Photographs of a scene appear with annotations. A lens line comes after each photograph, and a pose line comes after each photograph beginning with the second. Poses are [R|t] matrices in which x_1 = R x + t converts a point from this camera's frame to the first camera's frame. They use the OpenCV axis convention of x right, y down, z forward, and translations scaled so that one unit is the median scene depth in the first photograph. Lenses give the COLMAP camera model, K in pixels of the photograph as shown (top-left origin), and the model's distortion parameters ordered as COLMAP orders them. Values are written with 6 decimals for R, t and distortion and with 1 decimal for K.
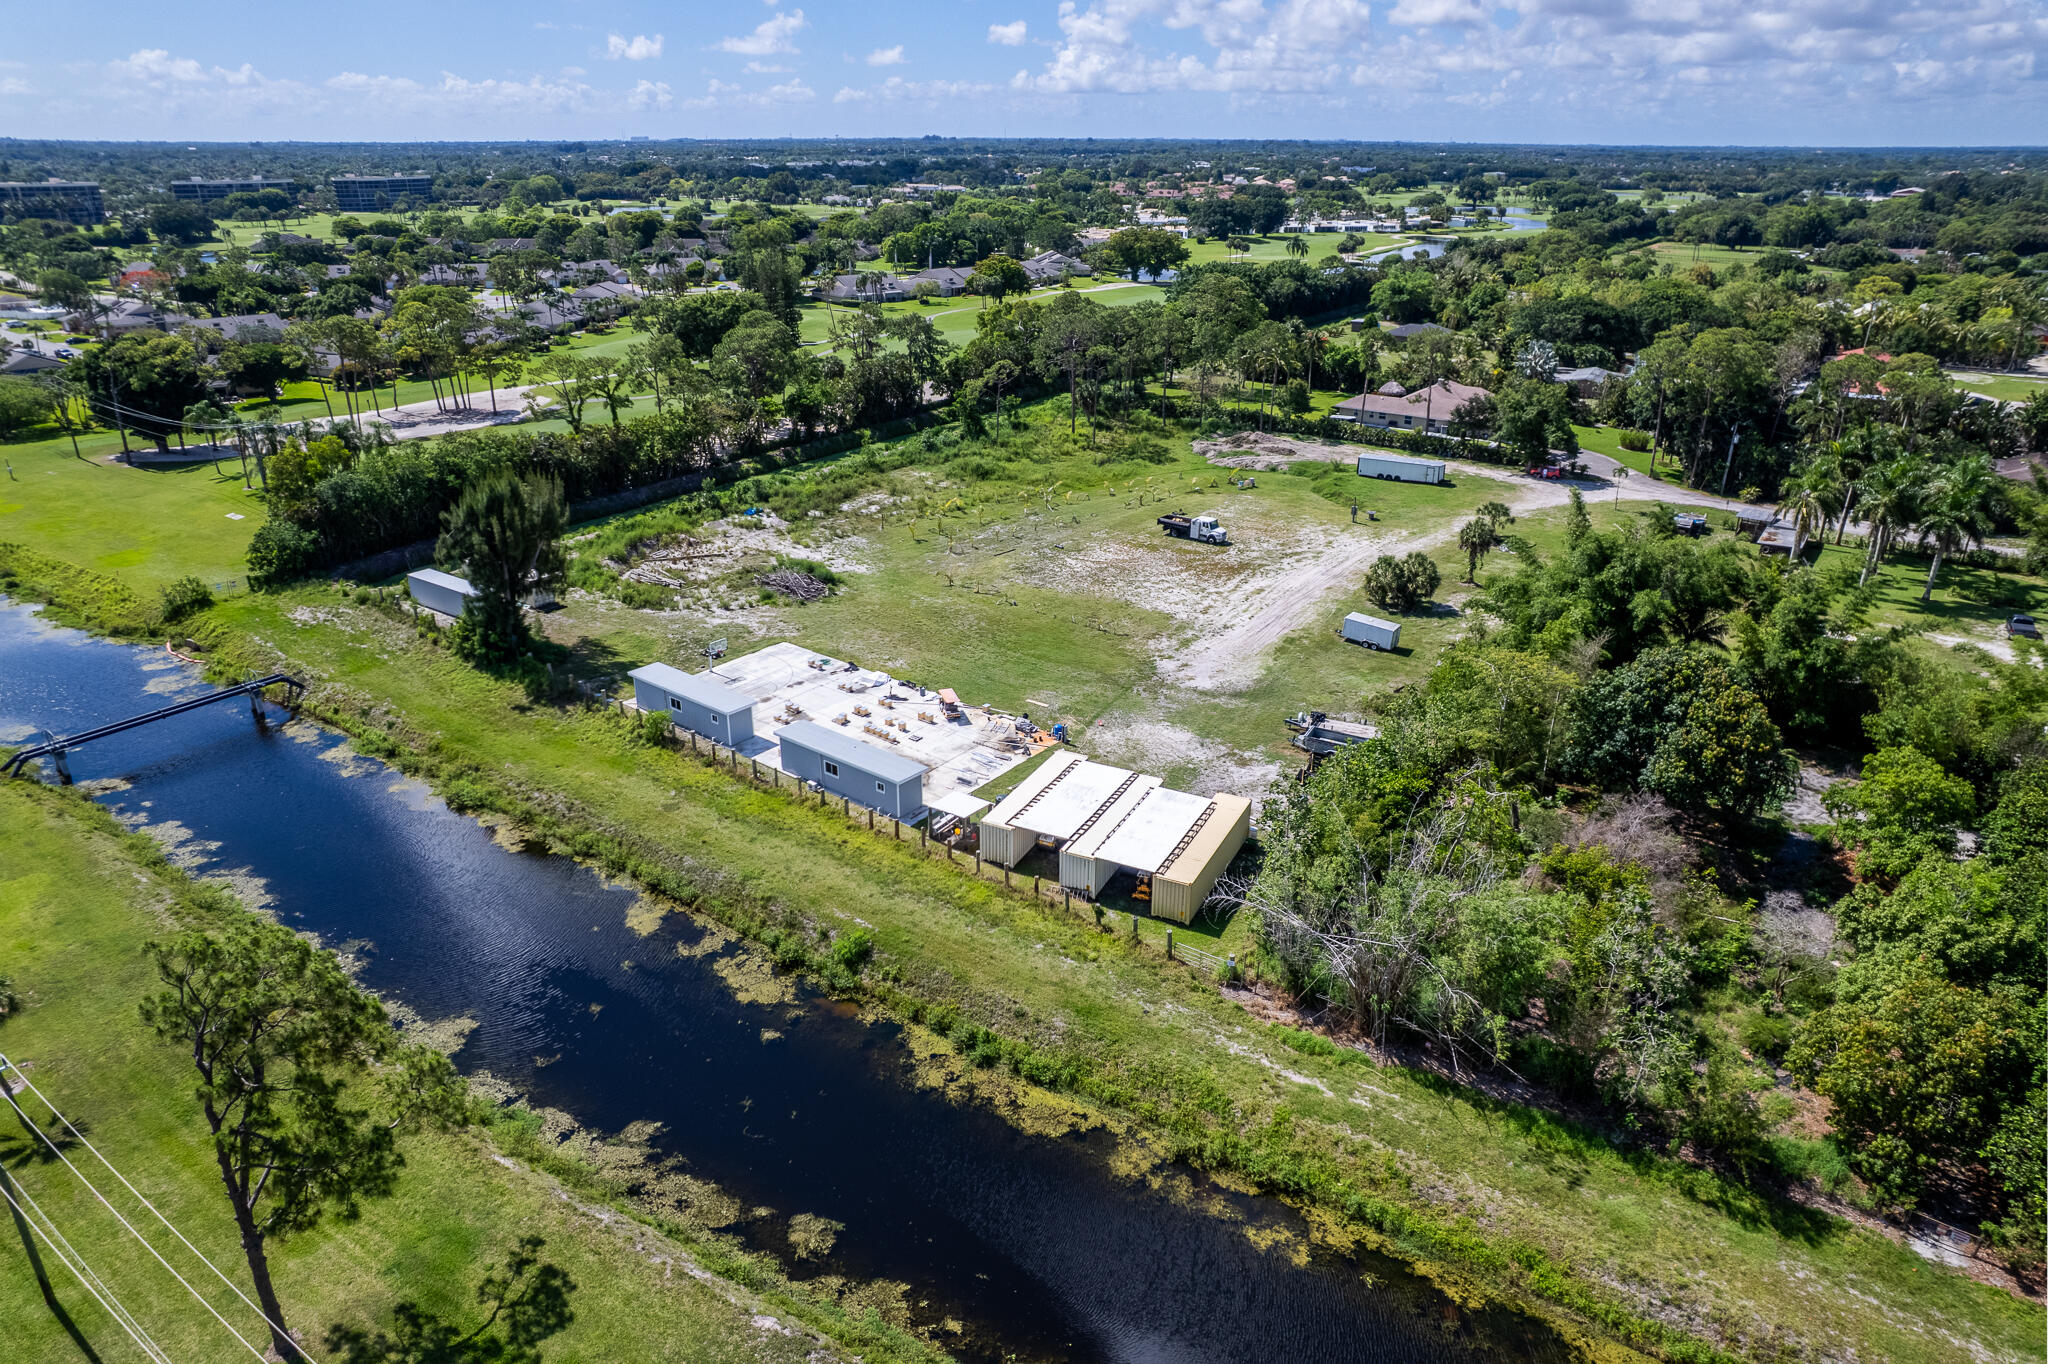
lens RADIAL K [[1313.8, 0, 1024.2], [0, 1313.8, 703.1], [0, 0, 1]] dist [-0.077472, 0.068900]
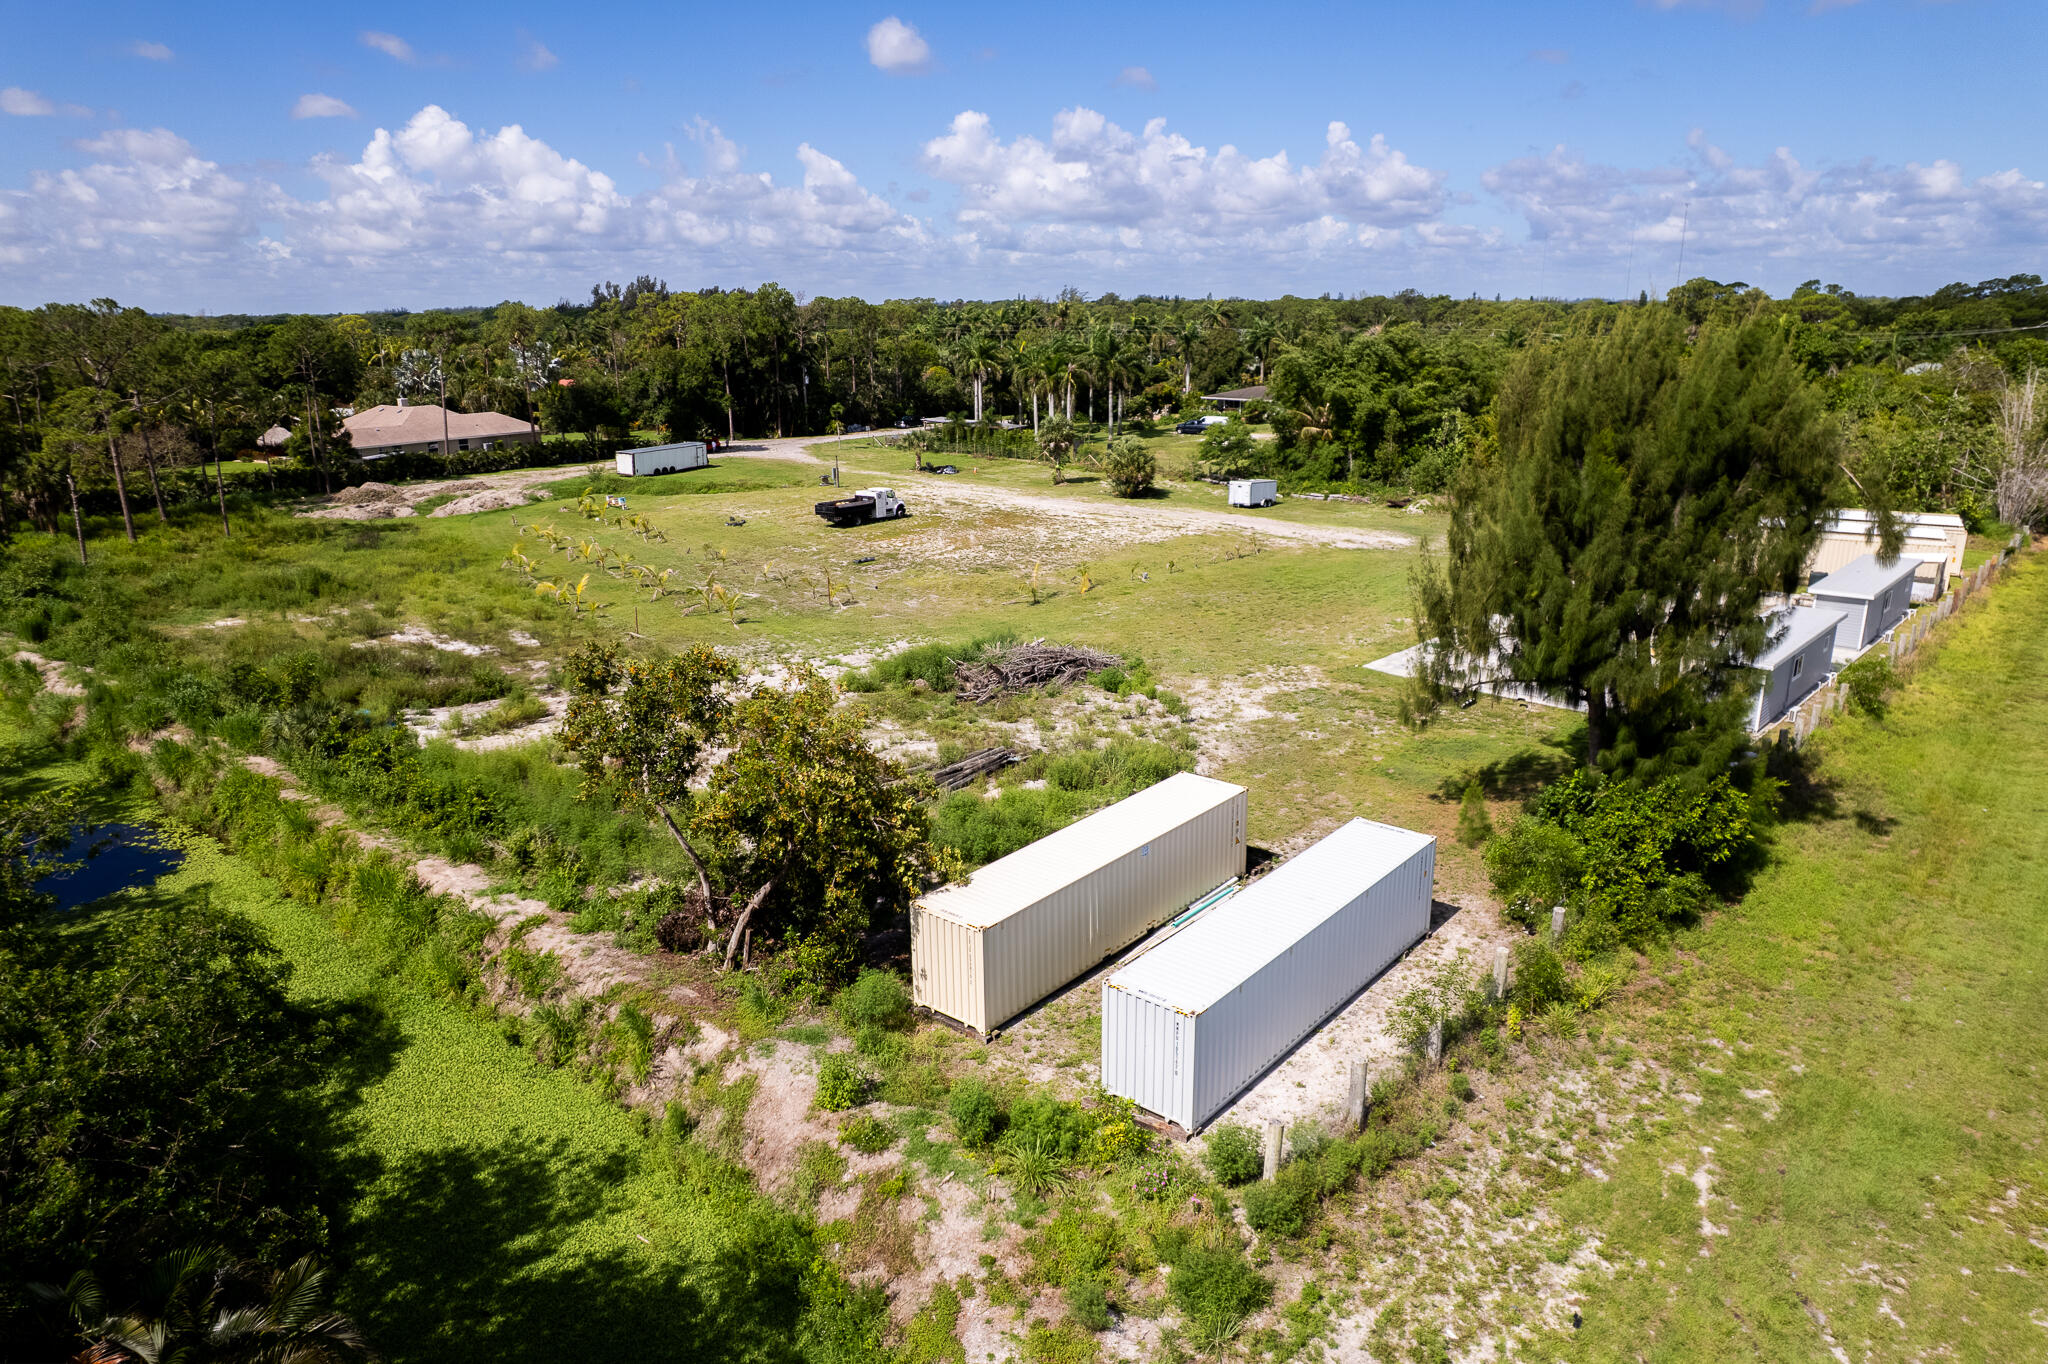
lens RADIAL K [[1313.8, 0, 1025.4], [0, 1313.8, 696.7], [0, 0, 1]] dist [-0.077472, 0.068900]
pose [[0.077271, -0.290700, 0.953689, -0.654241], [0.408795, 0.881683, 0.235629, -0.201793], [-0.909349, 0.371656, 0.186965, 0.955368]]
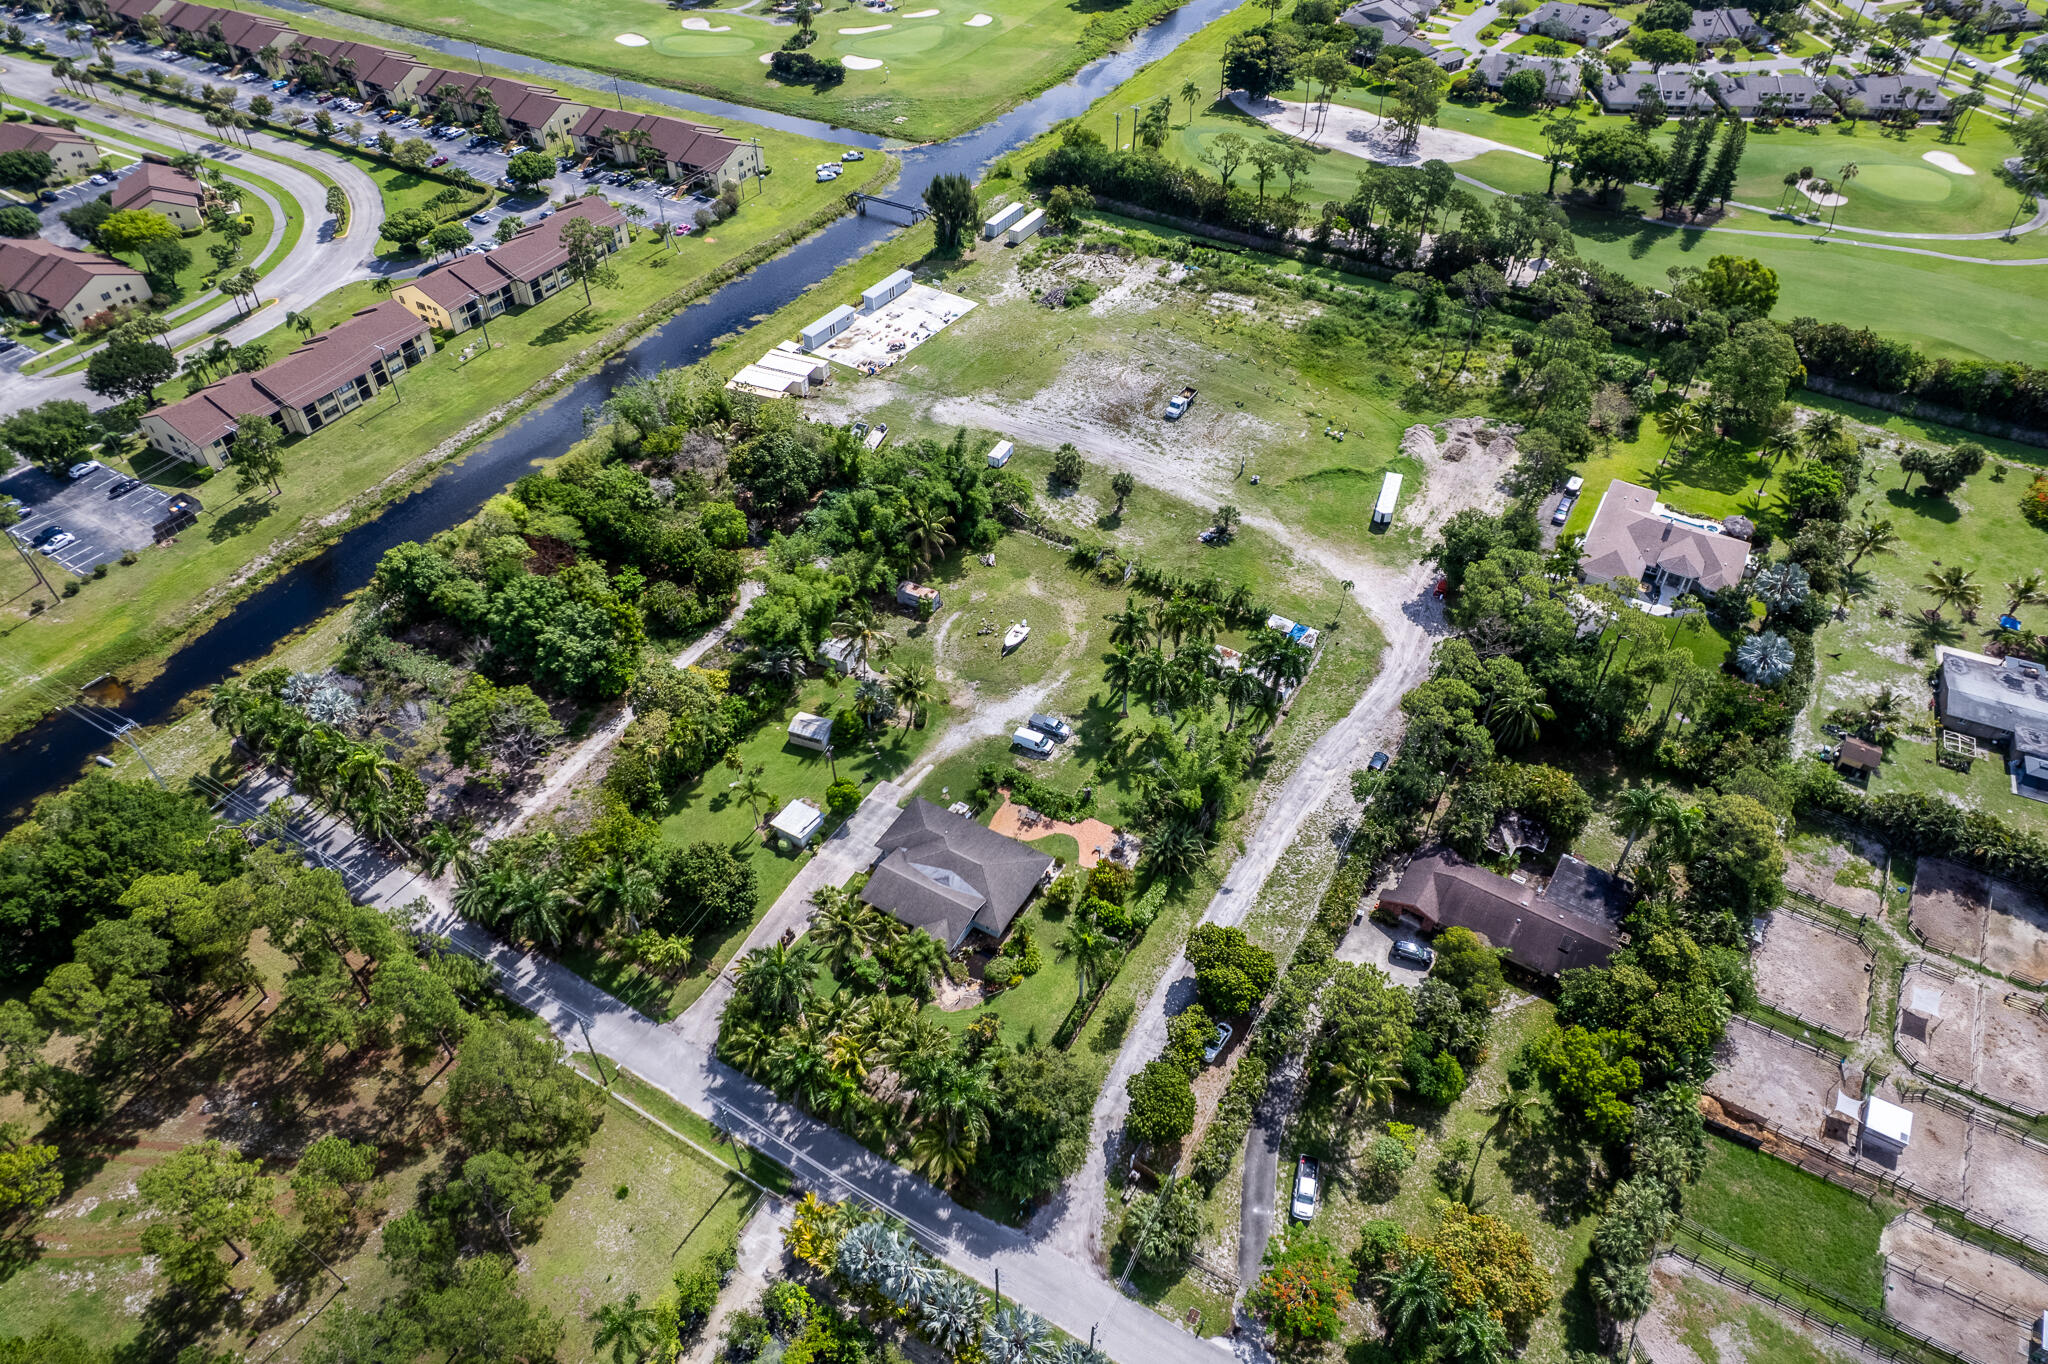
lens RADIAL K [[1313.8, 0, 1012.7], [0, 1313.8, 675.8], [0, 0, 1]] dist [-0.077472, 0.068900]
pose [[0.075913, 0.685360, -0.724237, 1.650485], [-0.397036, 0.687045, 0.608548, -0.879004], [0.914658, 0.241351, 0.324268, 0.470349]]
